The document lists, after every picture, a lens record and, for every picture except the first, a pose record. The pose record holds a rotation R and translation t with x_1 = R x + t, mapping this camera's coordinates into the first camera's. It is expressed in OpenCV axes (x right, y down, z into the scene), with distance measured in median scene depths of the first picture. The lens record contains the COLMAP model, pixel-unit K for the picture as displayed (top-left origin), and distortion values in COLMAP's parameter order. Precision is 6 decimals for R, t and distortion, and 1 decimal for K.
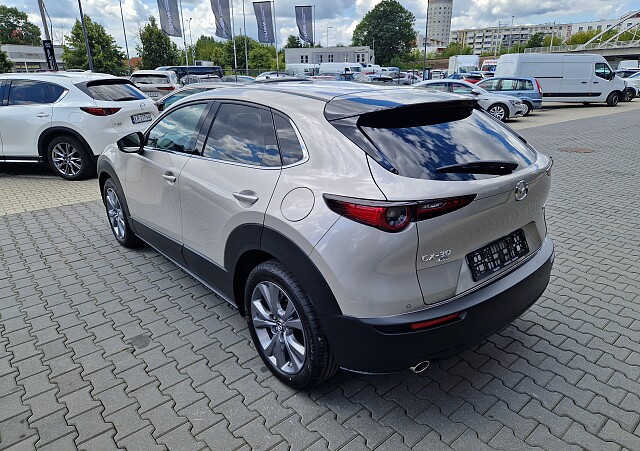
lens RADIAL K [[435.2, 0, 321.1], [0, 435.2, 209.9], [0, 0, 1]] dist [0.092969, -0.085342]
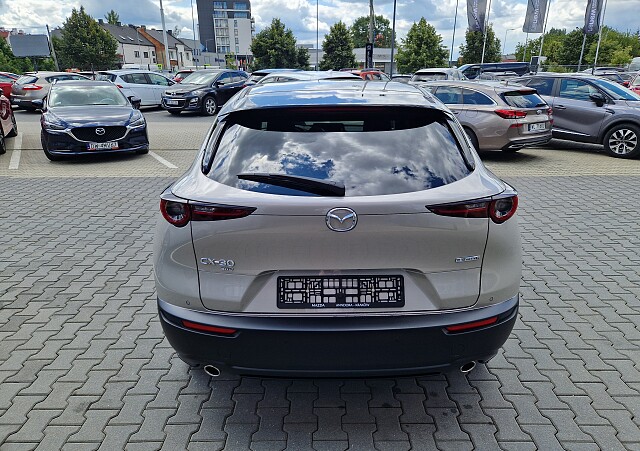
lens RADIAL K [[435.2, 0, 321.1], [0, 435.2, 209.9], [0, 0, 1]] dist [0.092969, -0.085342]
pose [[0.760216, 0.201640, -0.617586, 0.168026], [-0.198001, 0.977301, 0.075357, -0.021267], [0.618763, 0.064995, 0.782885, 0.061341]]
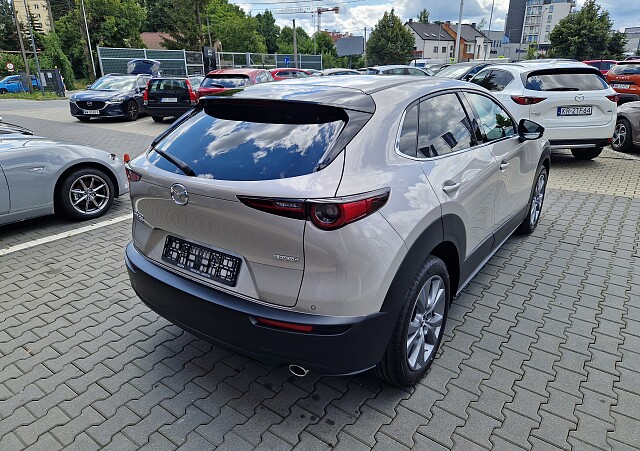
lens RADIAL K [[435.2, 0, 321.1], [0, 435.2, 209.9], [0, 0, 1]] dist [0.092969, -0.085342]
pose [[0.211289, 0.306596, -0.928093, 0.257452], [-0.280760, 0.928551, 0.242830, -0.060488], [0.936232, 0.209264, 0.282272, 0.186760]]
